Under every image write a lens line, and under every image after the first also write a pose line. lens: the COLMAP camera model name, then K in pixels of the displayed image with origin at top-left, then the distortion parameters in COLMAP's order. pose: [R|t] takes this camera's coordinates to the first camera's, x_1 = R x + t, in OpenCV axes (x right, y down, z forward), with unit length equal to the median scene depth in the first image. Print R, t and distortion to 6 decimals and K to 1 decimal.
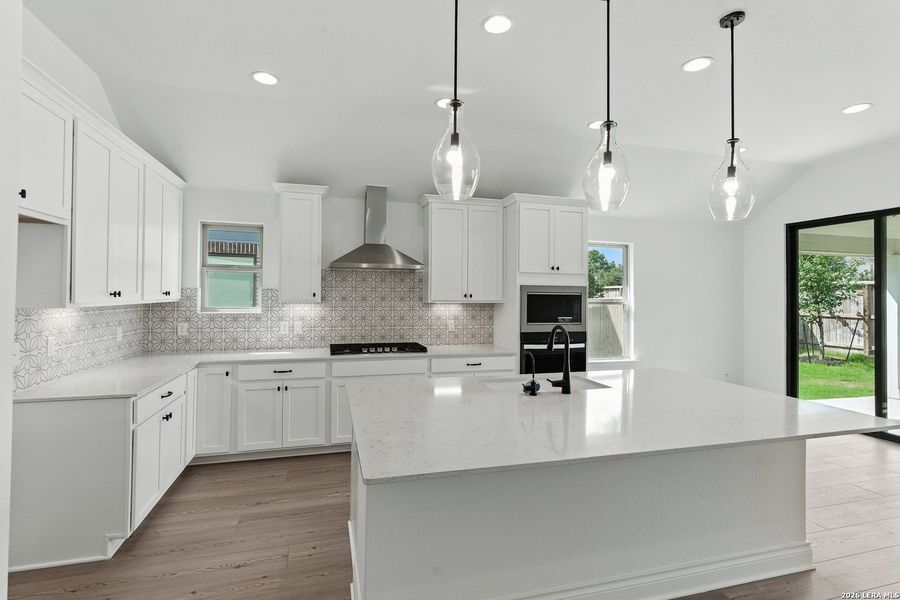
lens RADIAL K [[429.3, 0, 446.0], [0, 429.3, 291.0], [0, 0, 1]] dist [0.001096, 0.000722]
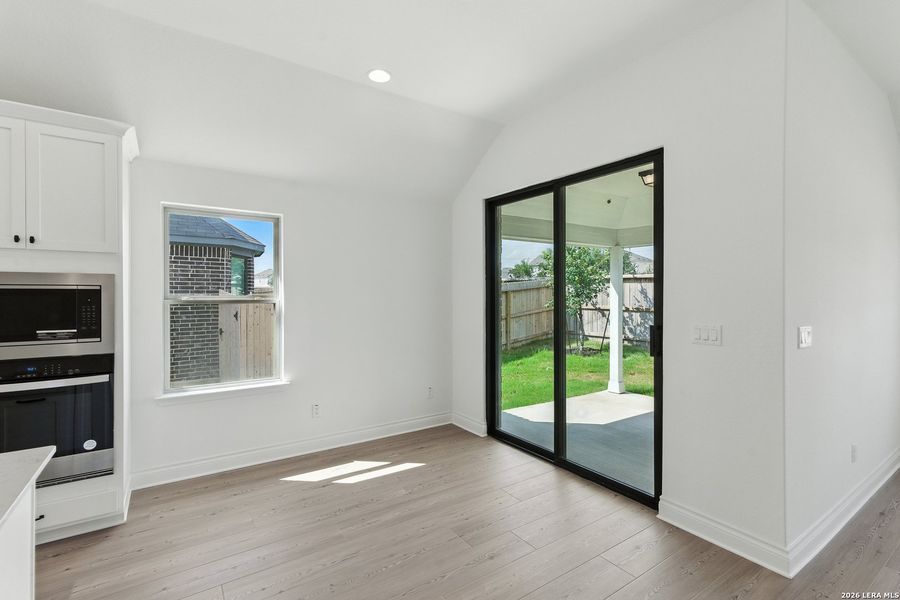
lens RADIAL K [[413.3, 0, 453.1], [0, 413.3, 293.8], [0, 0, 1]] dist [-0.000419, 0.000400]
pose [[0.947921, -0.012713, 0.318253, 0.603800], [0.008170, 0.999845, 0.015606, 0.011072], [-0.318402, -0.012193, 0.947877, 0.351007]]
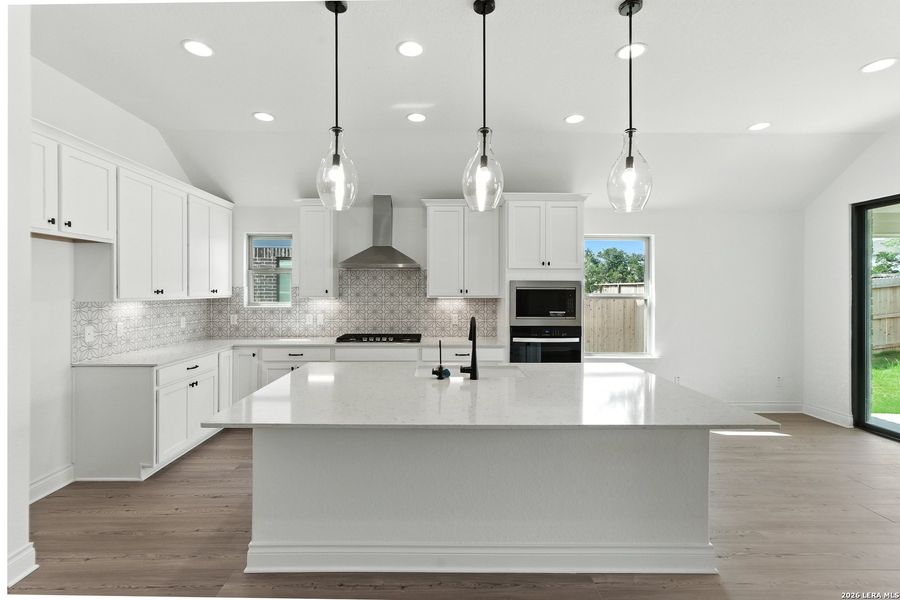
lens RADIAL K [[418.9, 0, 437.6], [0, 418.9, 293.7], [0, 0, 1]] dist [0.002287, 0.001106]
pose [[0.963919, -0.007092, -0.266102, 0.275203], [0.010520, 0.999879, 0.011456, 0.004711], [0.265988, -0.013842, 0.963877, -0.027484]]
